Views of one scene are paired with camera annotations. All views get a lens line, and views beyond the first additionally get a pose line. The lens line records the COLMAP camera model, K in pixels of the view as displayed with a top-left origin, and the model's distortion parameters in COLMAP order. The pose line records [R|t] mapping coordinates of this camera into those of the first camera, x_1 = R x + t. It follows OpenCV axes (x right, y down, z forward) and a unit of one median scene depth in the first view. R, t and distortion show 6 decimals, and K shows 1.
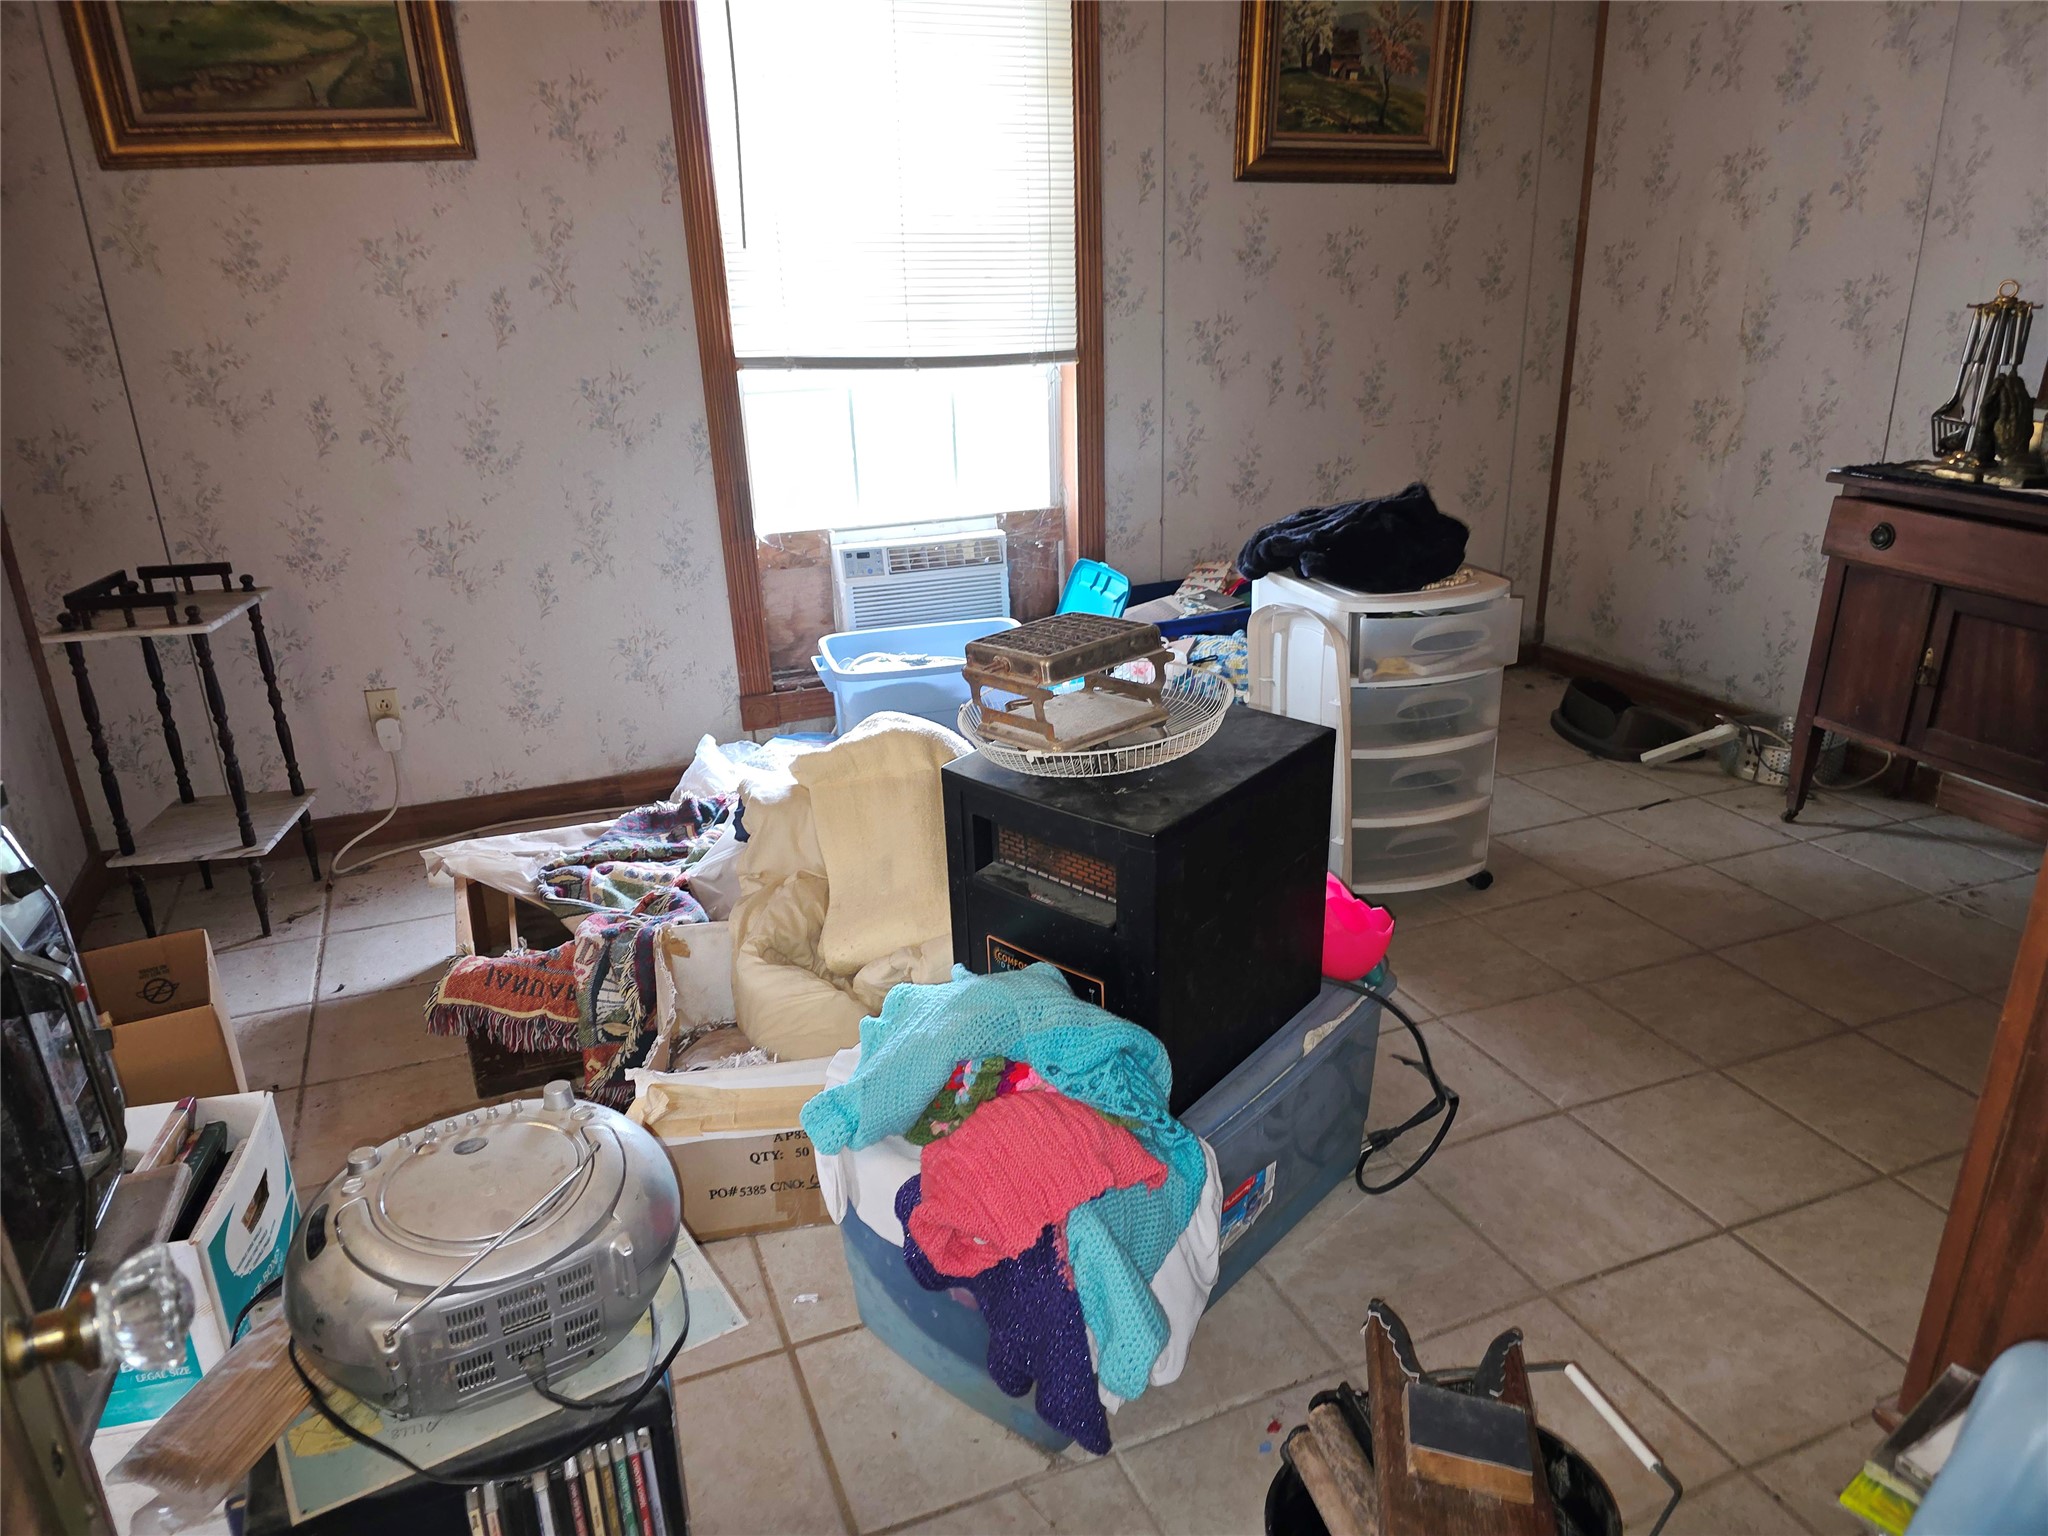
lens RADIAL K [[1351.4, 0, 1029.7], [0, 1351.4, 814.7], [0, 0, 1]] dist [0.076699, -0.091589]
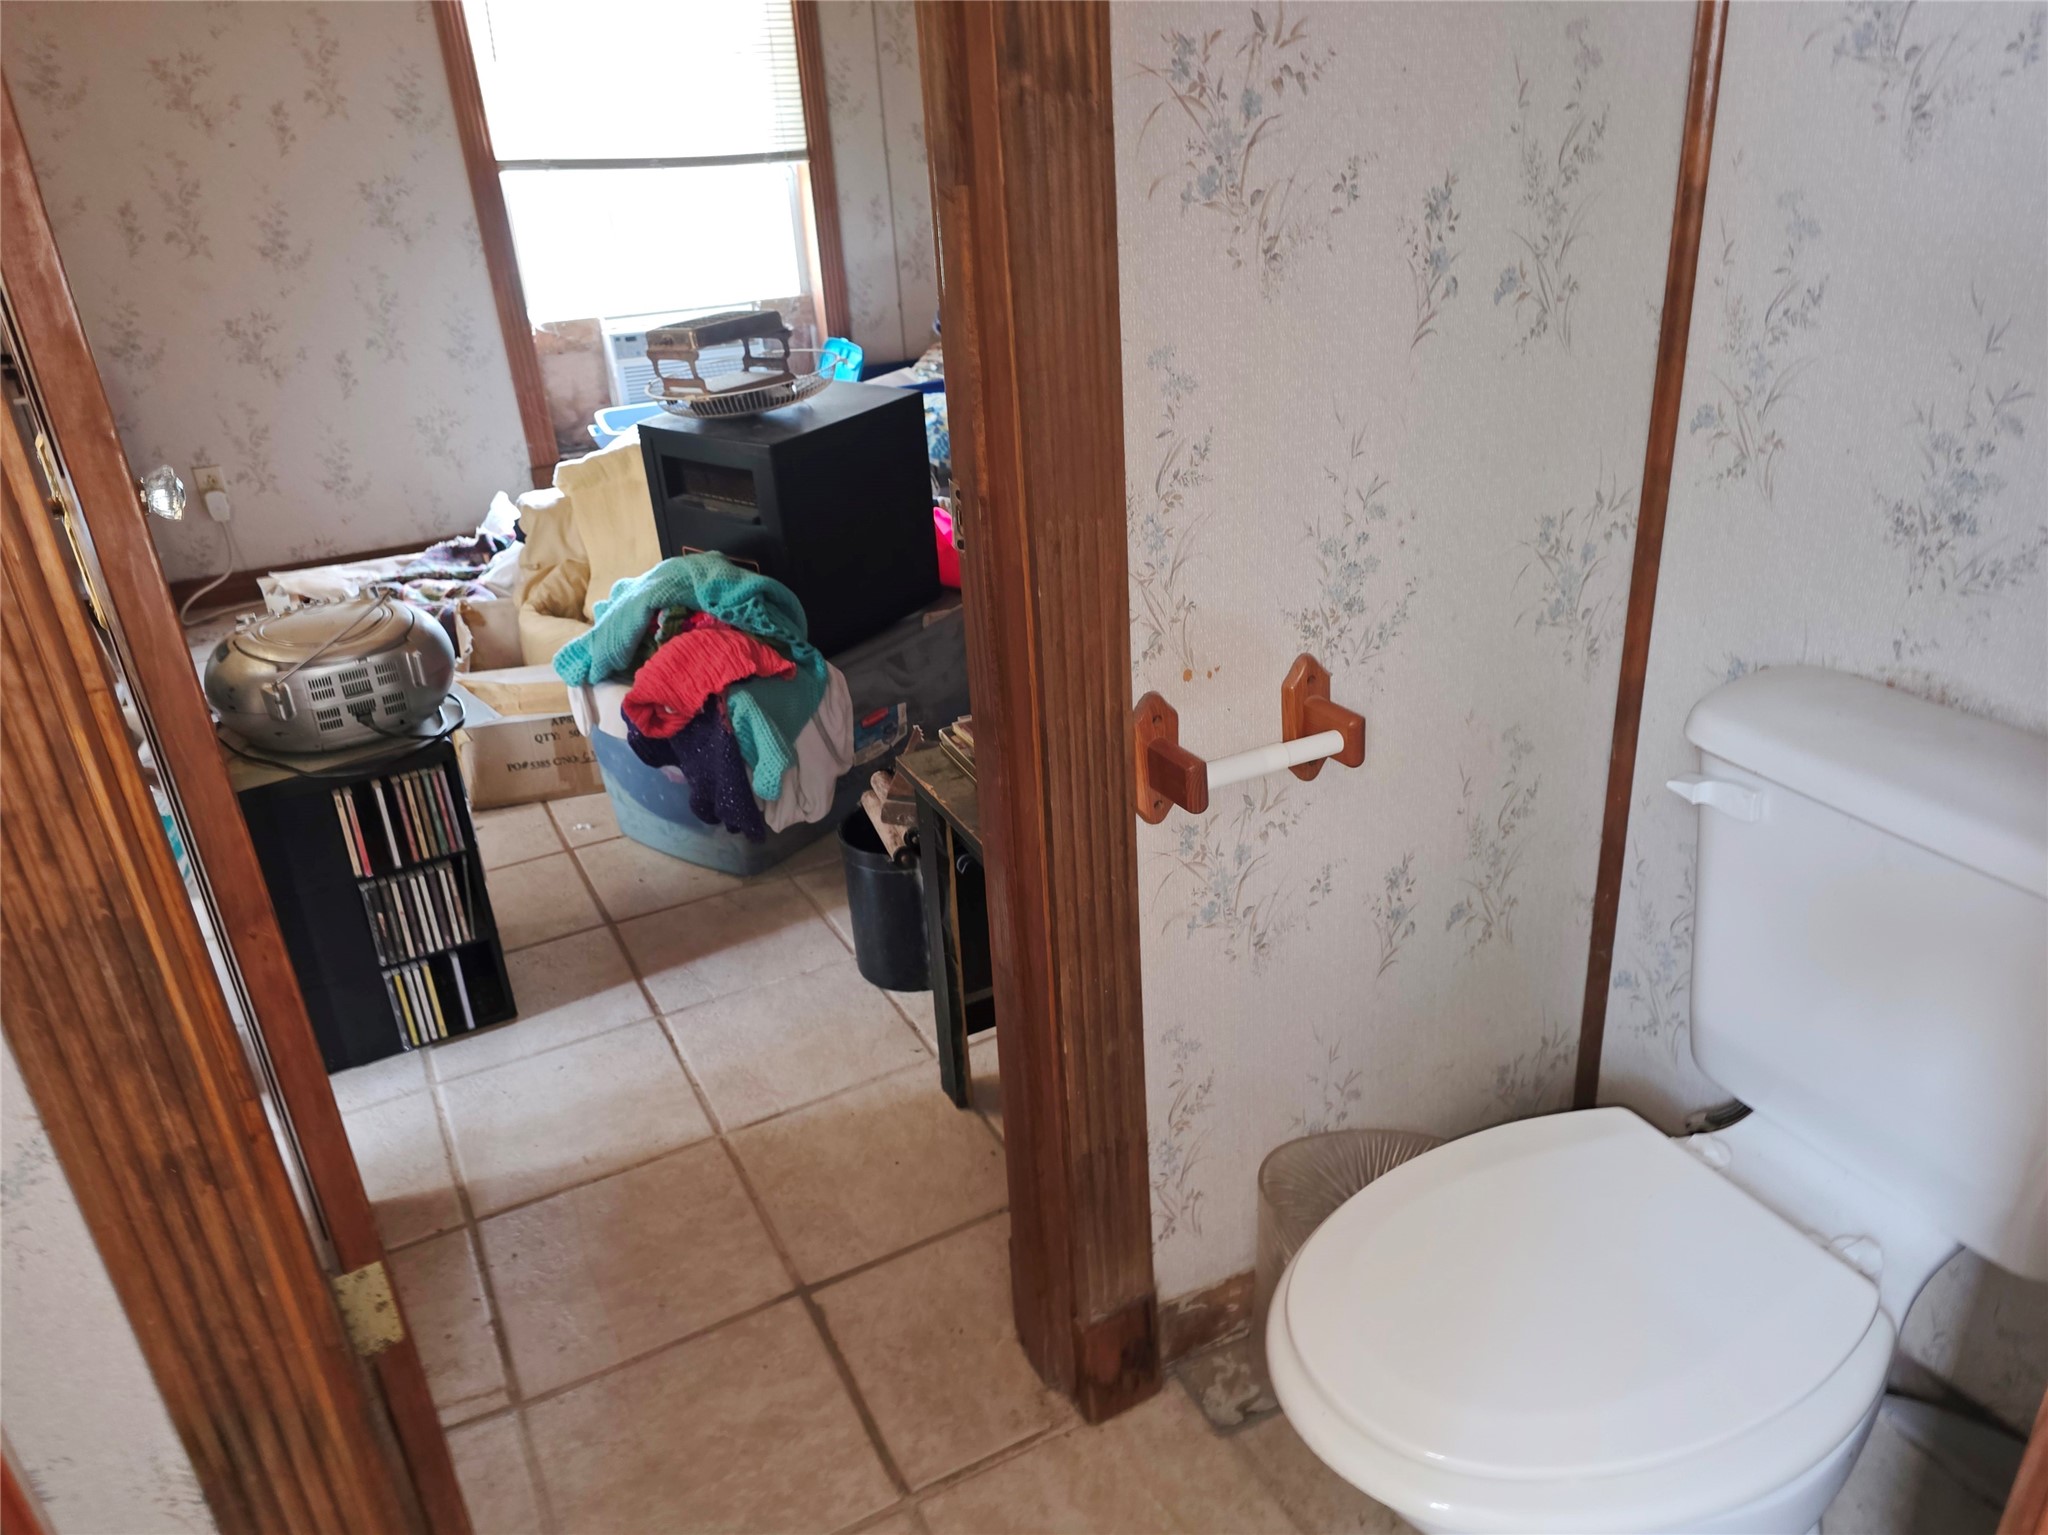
lens RADIAL K [[1384.2, 0, 1027.0], [0, 1384.2, 787.3], [0, 0, 1]] dist [0.055901, -0.047088]
pose [[0.994288, -0.066454, 0.083514, 0.101050], [0.059961, 0.995149, 0.077994, 0.133106], [-0.088292, -0.072541, 0.993450, -0.267517]]
